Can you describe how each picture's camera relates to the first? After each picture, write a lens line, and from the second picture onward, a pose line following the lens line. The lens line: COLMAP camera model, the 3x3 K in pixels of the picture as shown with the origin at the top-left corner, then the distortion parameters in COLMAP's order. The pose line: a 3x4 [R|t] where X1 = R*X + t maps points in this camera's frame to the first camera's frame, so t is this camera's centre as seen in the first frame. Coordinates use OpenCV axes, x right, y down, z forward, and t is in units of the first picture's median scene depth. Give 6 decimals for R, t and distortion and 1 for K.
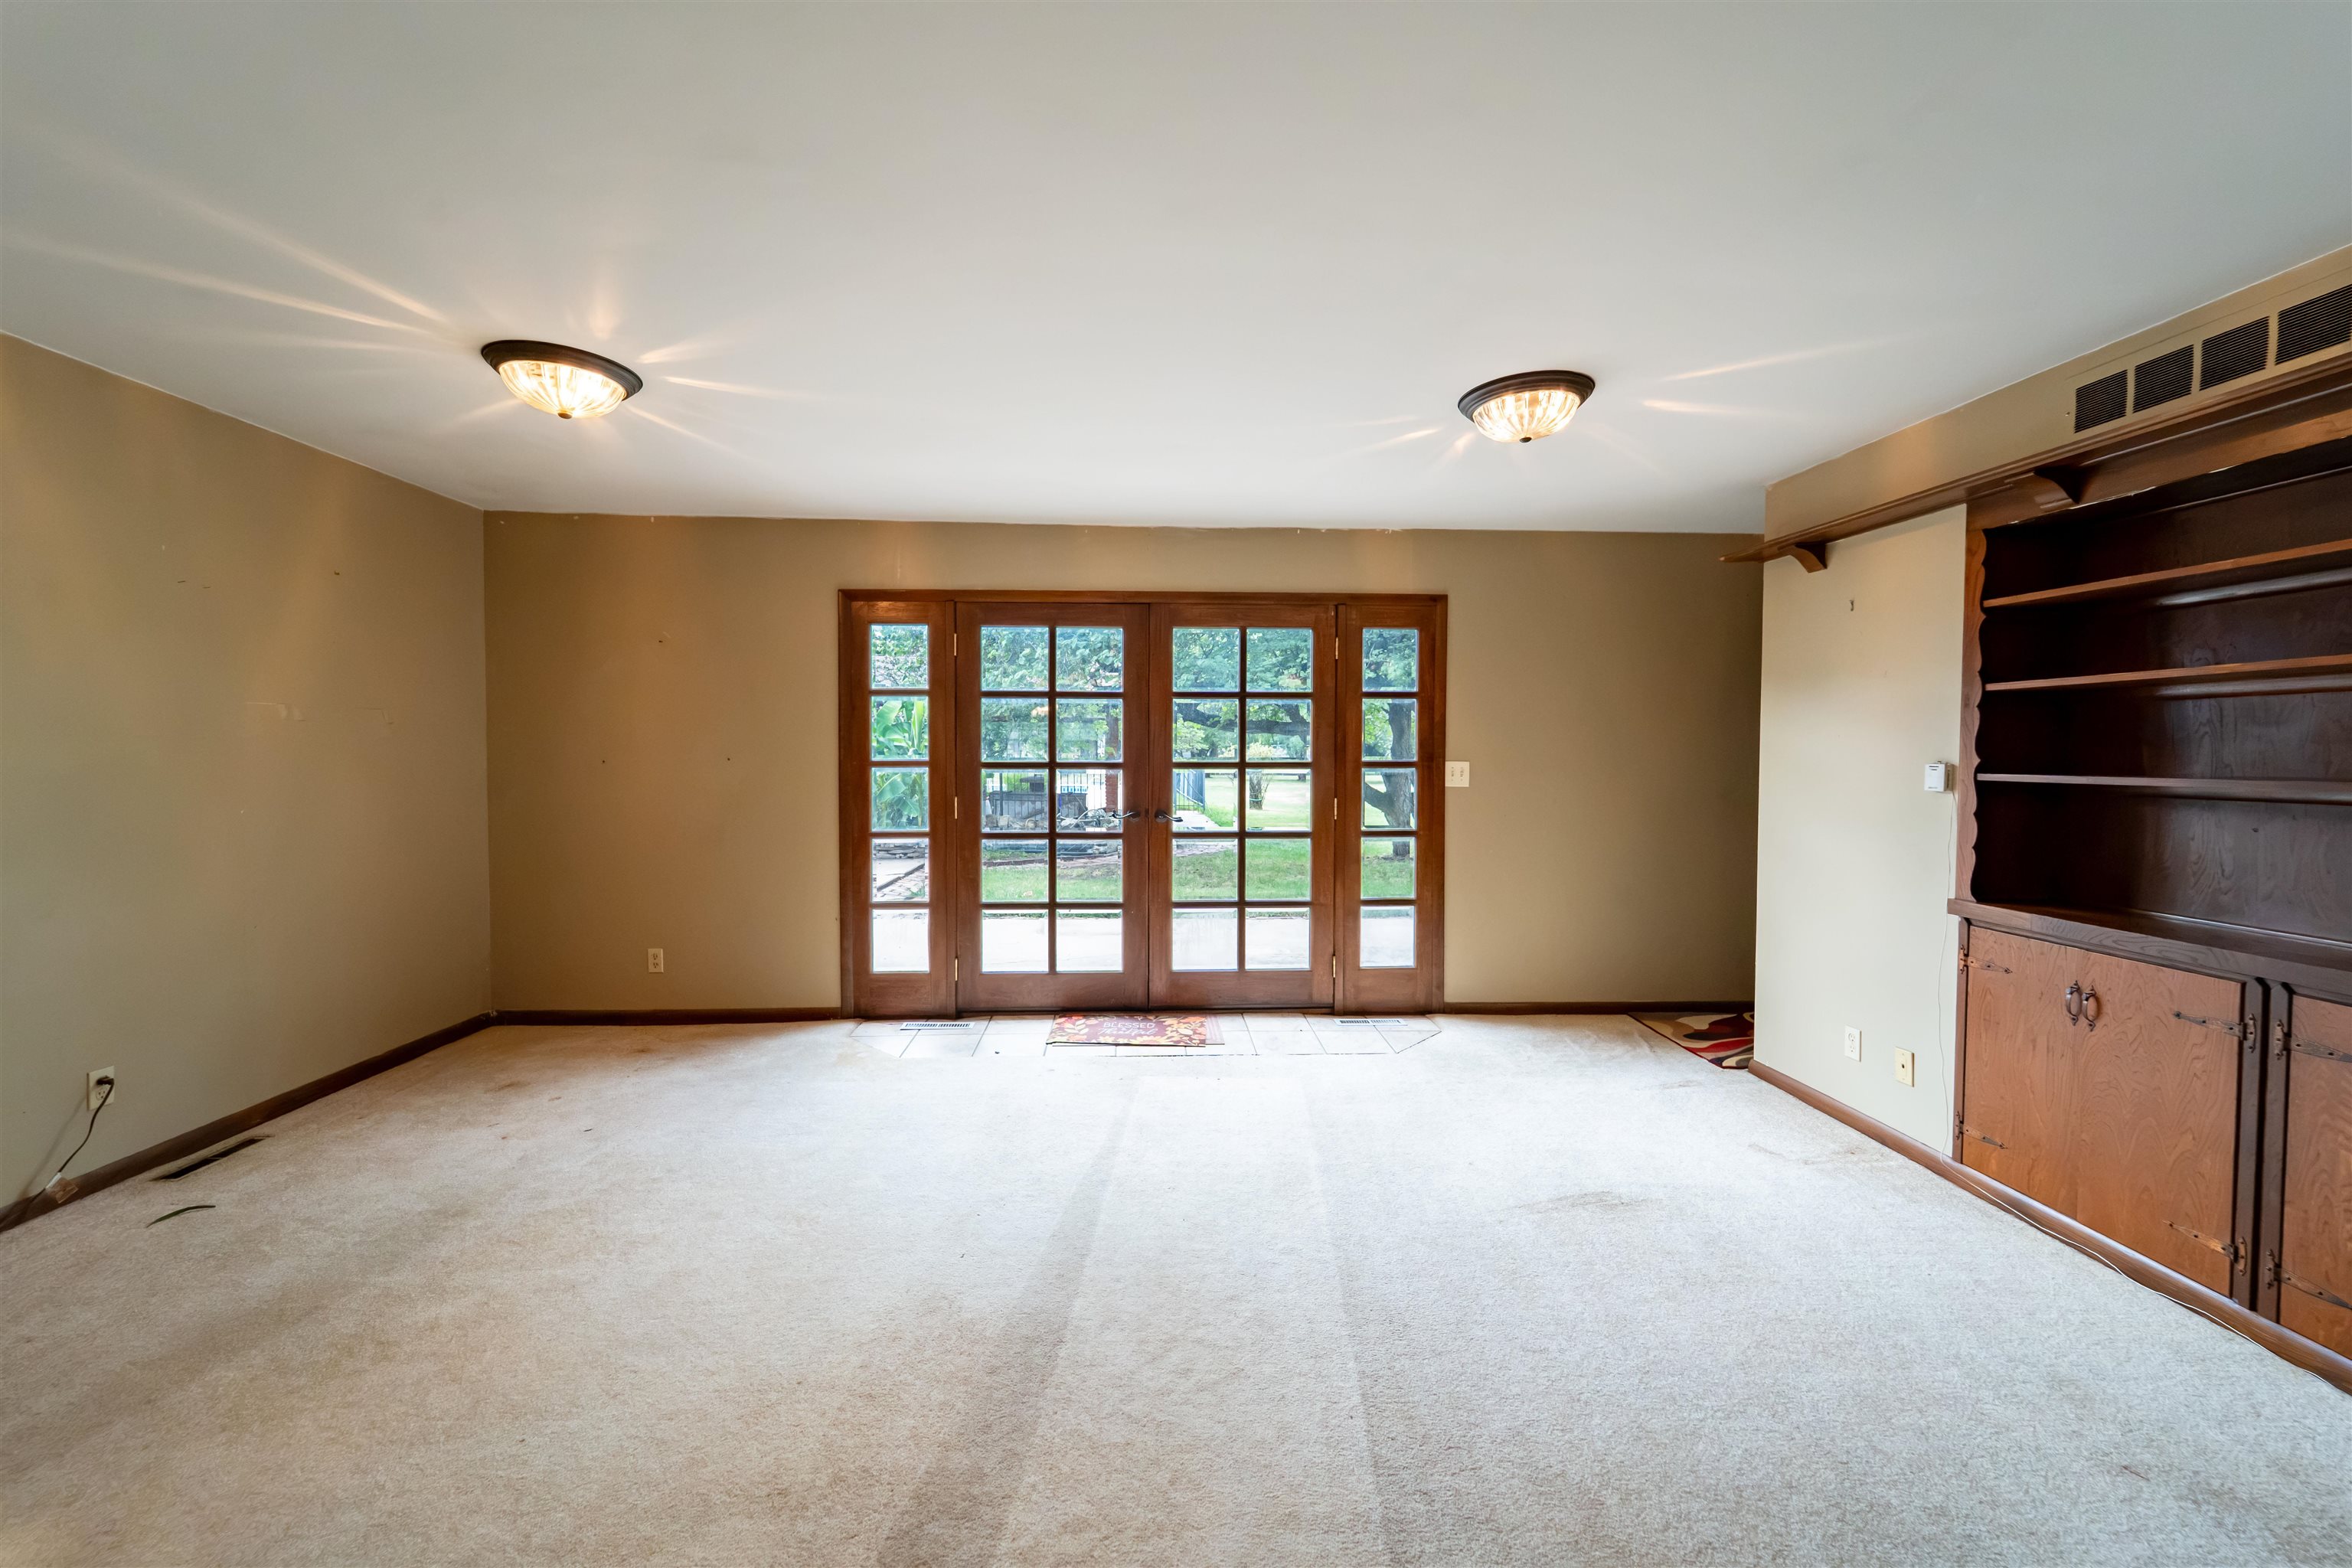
lens RADIAL K [[941.5, 0, 1180.5], [0, 941.5, 773.6], [0, 0, 1]] dist [0.003669, -0.001234]
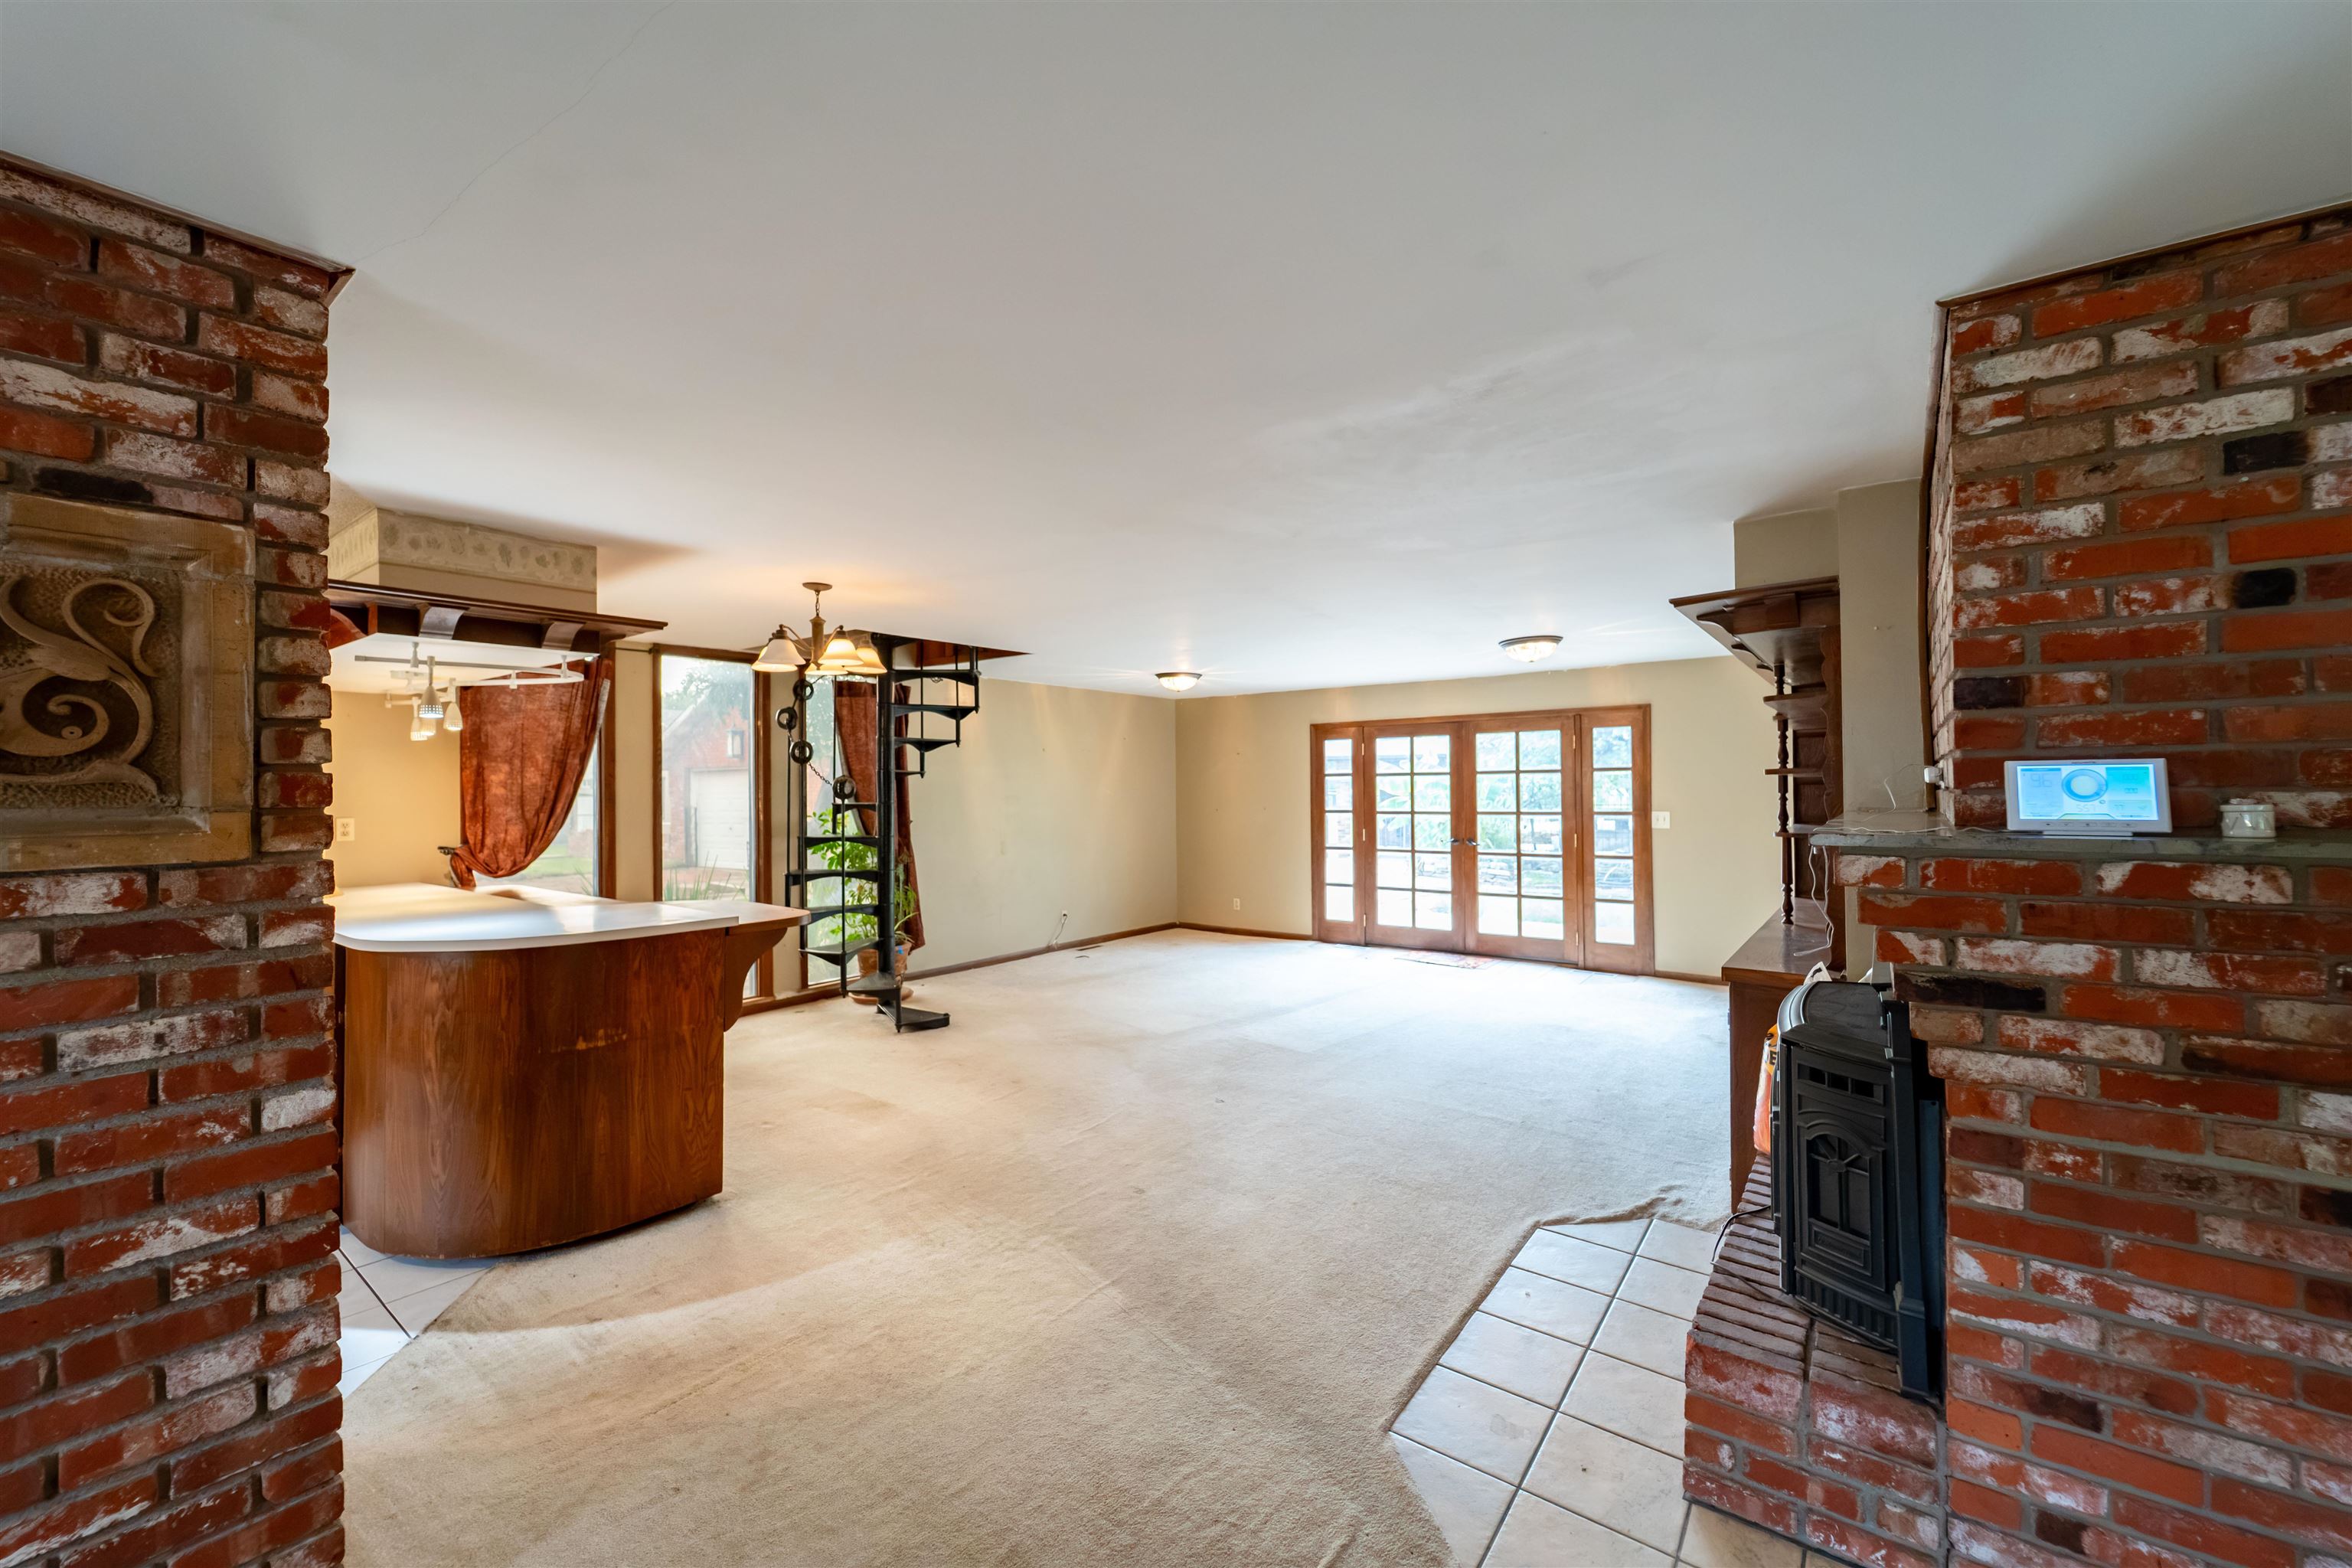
lens RADIAL K [[941.5, 0, 1181.3], [0, 941.5, 777.4], [0, 0, 1]] dist [0.003669, -0.001234]
pose [[0.764197, -0.017302, -0.644751, 0.698518], [-0.005107, 0.999446, -0.032874, -0.014869], [0.644963, 0.028415, 0.763685, -0.681962]]
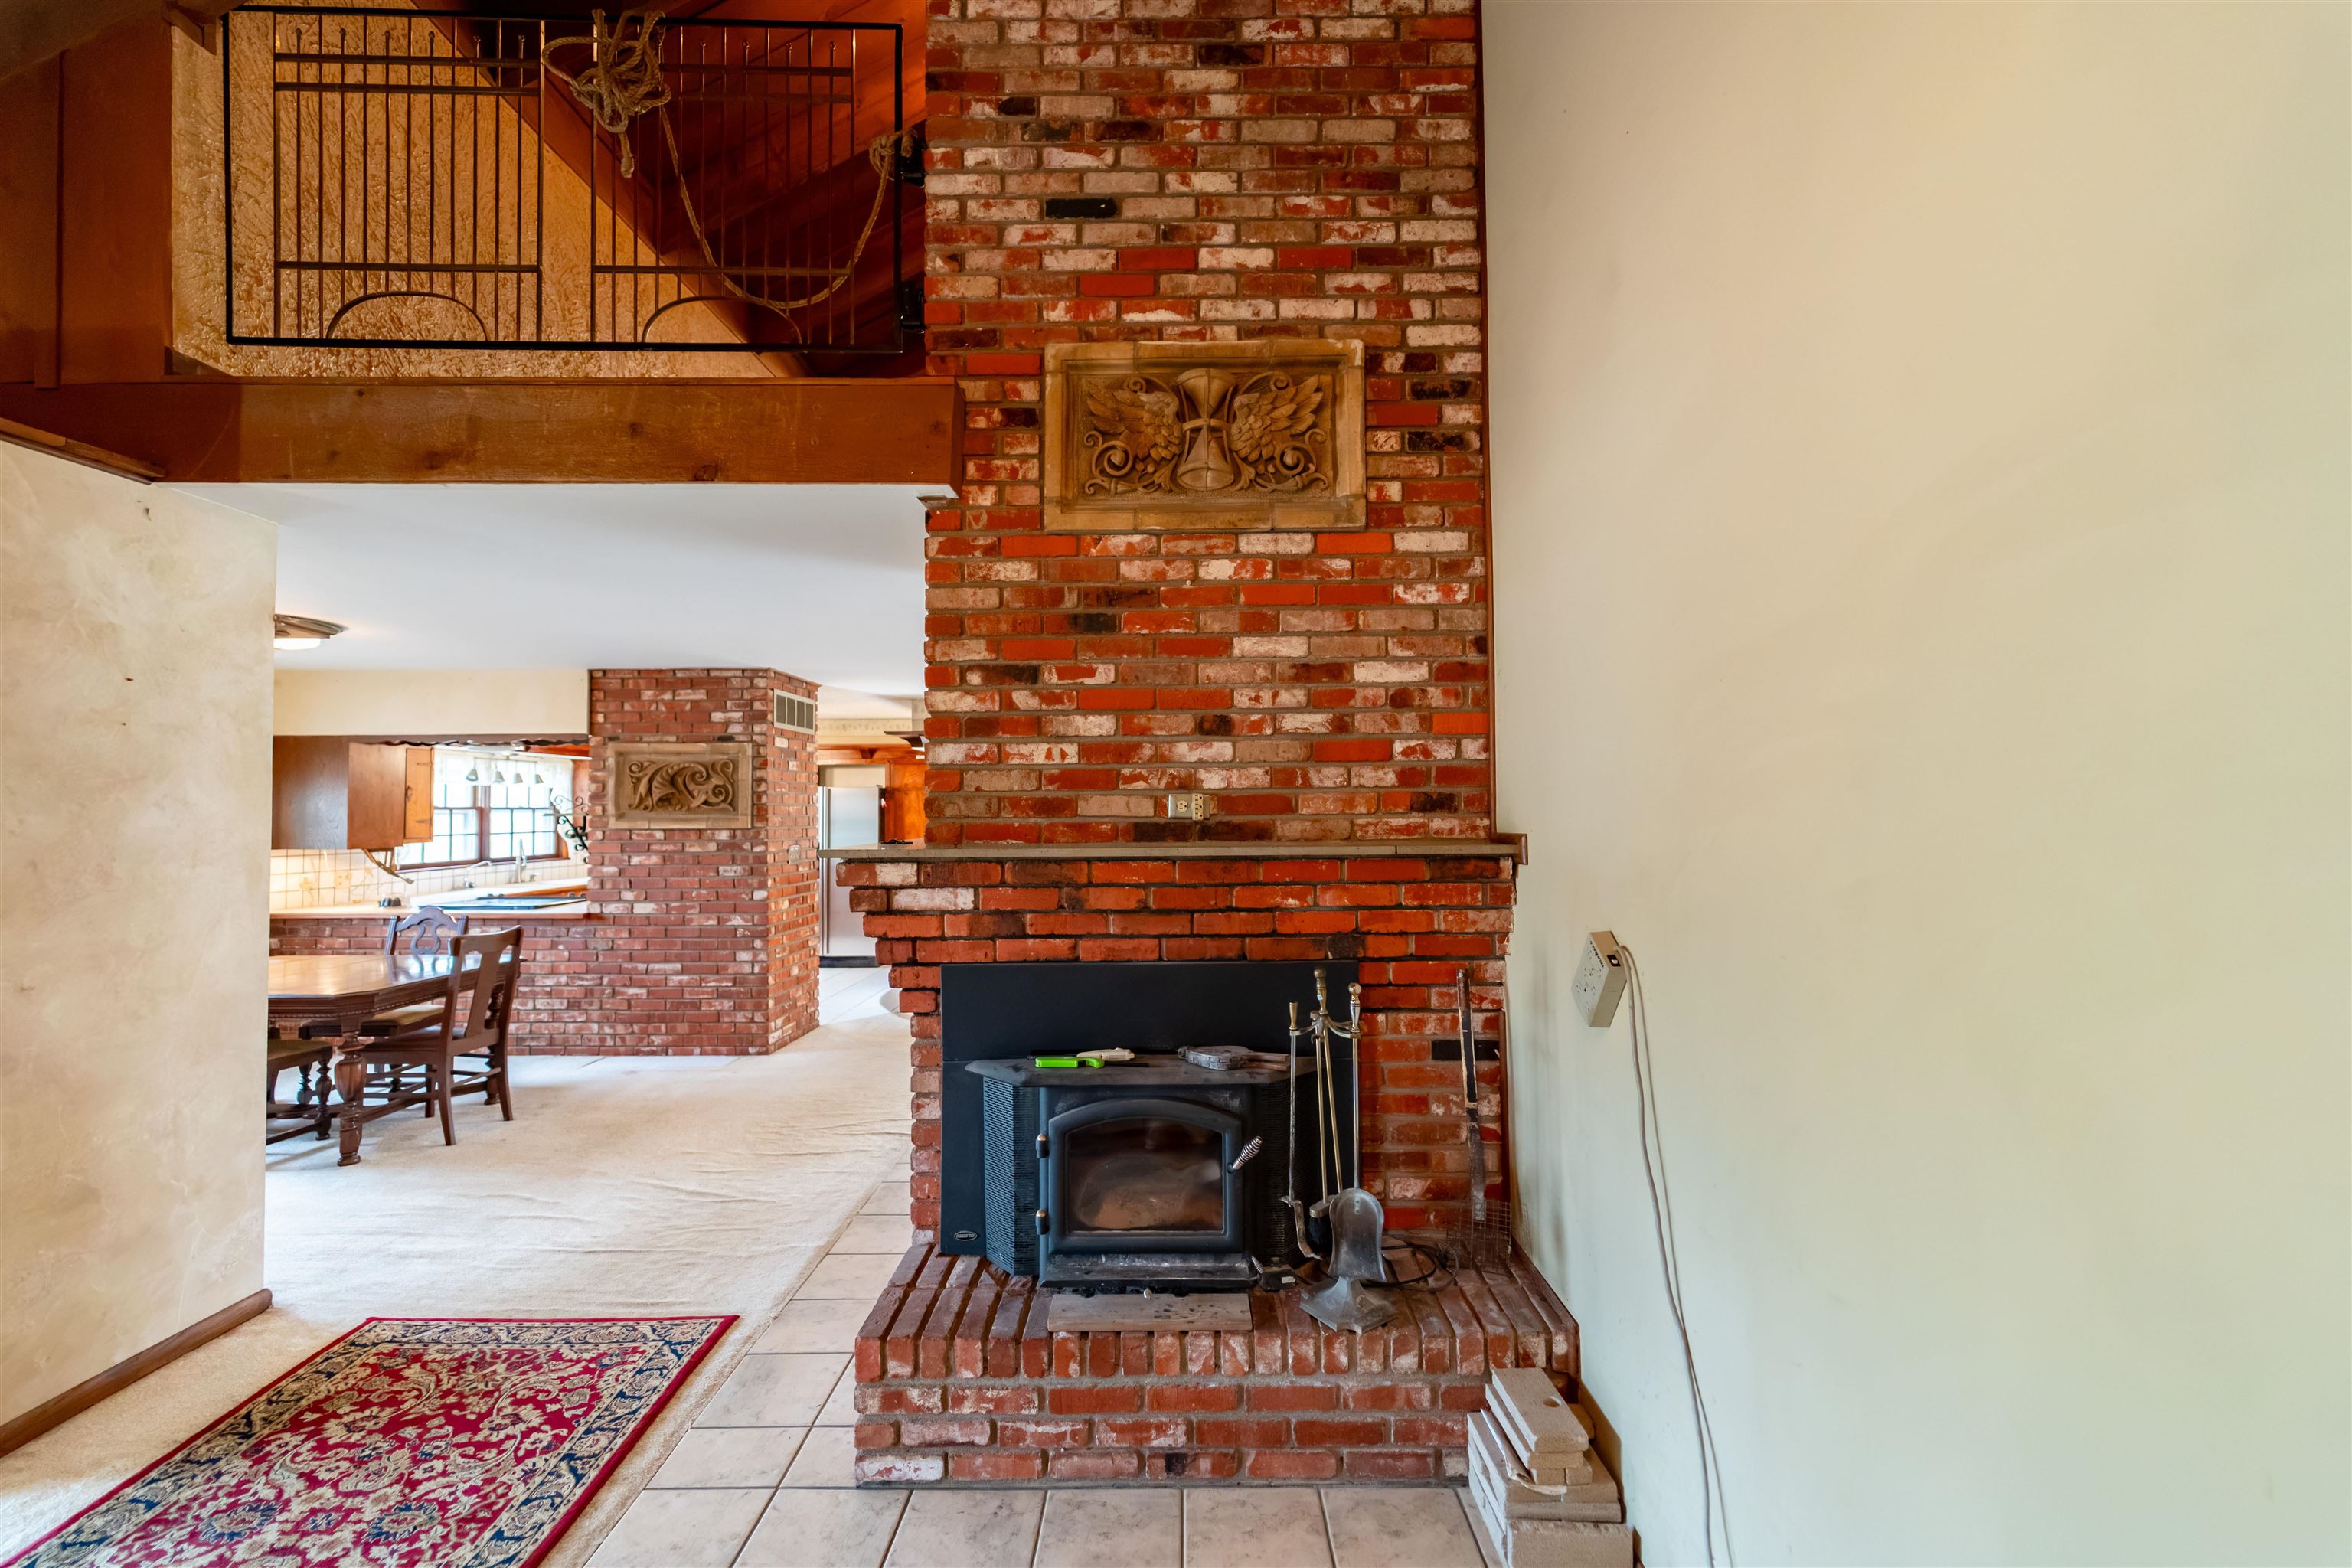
lens RADIAL K [[941.5, 0, 1177.1], [0, 941.5, 781.8], [0, 0, 1]] dist [0.003669, -0.001234]
pose [[-0.057859, -0.031860, -0.997816, 1.477847], [-0.021195, 0.999305, -0.030678, -0.031495], [0.998100, 0.019374, -0.058494, 0.011403]]
